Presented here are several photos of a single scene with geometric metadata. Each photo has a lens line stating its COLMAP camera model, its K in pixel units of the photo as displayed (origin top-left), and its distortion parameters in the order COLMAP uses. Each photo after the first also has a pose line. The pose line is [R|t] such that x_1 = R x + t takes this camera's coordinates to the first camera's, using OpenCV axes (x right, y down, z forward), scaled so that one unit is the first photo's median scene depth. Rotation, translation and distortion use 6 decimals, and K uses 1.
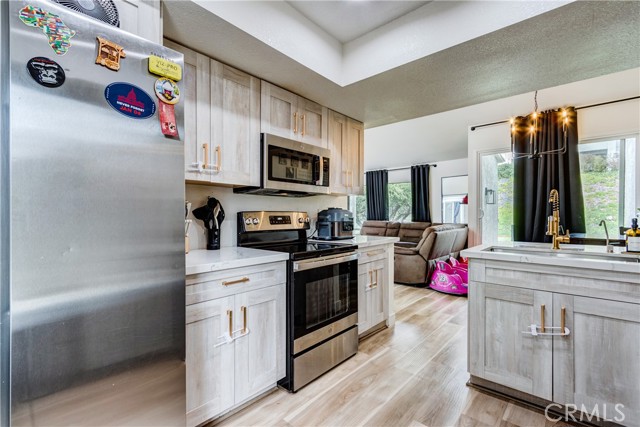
lens RADIAL K [[291.4, 0, 312.4], [0, 291.4, 215.8], [0, 0, 1]] dist [0.007878, -0.002493]
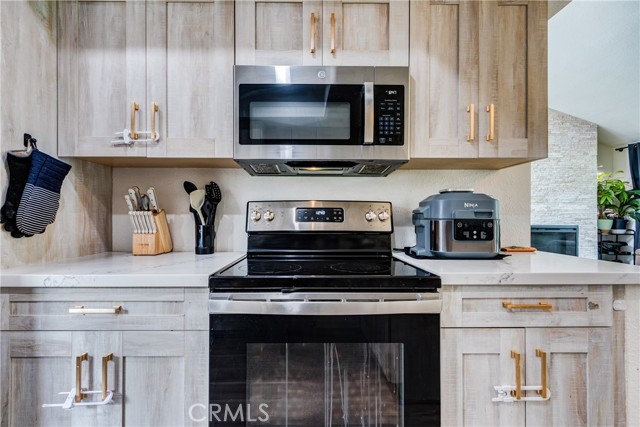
lens RADIAL K [[291.4, 0, 313.6], [0, 291.4, 215.6], [0, 0, 1]] dist [0.007878, -0.002493]
pose [[0.679841, -0.001319, -0.733359, 0.256652], [-0.004678, 0.999970, -0.006135, 0.016094], [0.733345, 0.007602, 0.679814, 0.477707]]
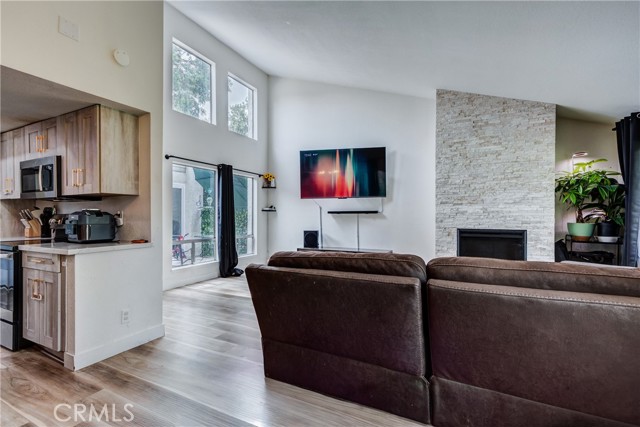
lens RADIAL K [[291.4, 0, 313.8], [0, 291.4, 215.2], [0, 0, 1]] dist [0.007878, -0.002493]
pose [[0.263449, -0.001158, -0.964673, 1.118684], [-0.003317, 0.999992, -0.002107, -0.008568], [0.964668, 0.003755, 0.263443, 1.368976]]
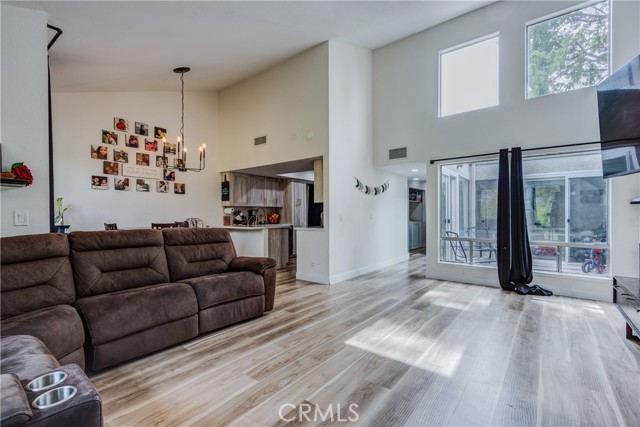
lens RADIAL K [[291.4, 0, 311.2], [0, 291.4, 217.9], [0, 0, 1]] dist [0.007878, -0.002493]
pose [[-0.998044, 0.002131, -0.062487, 0.300089], [0.001540, 0.999954, 0.009511, 0.000633], [0.062504, 0.009396, -0.998000, 2.685442]]
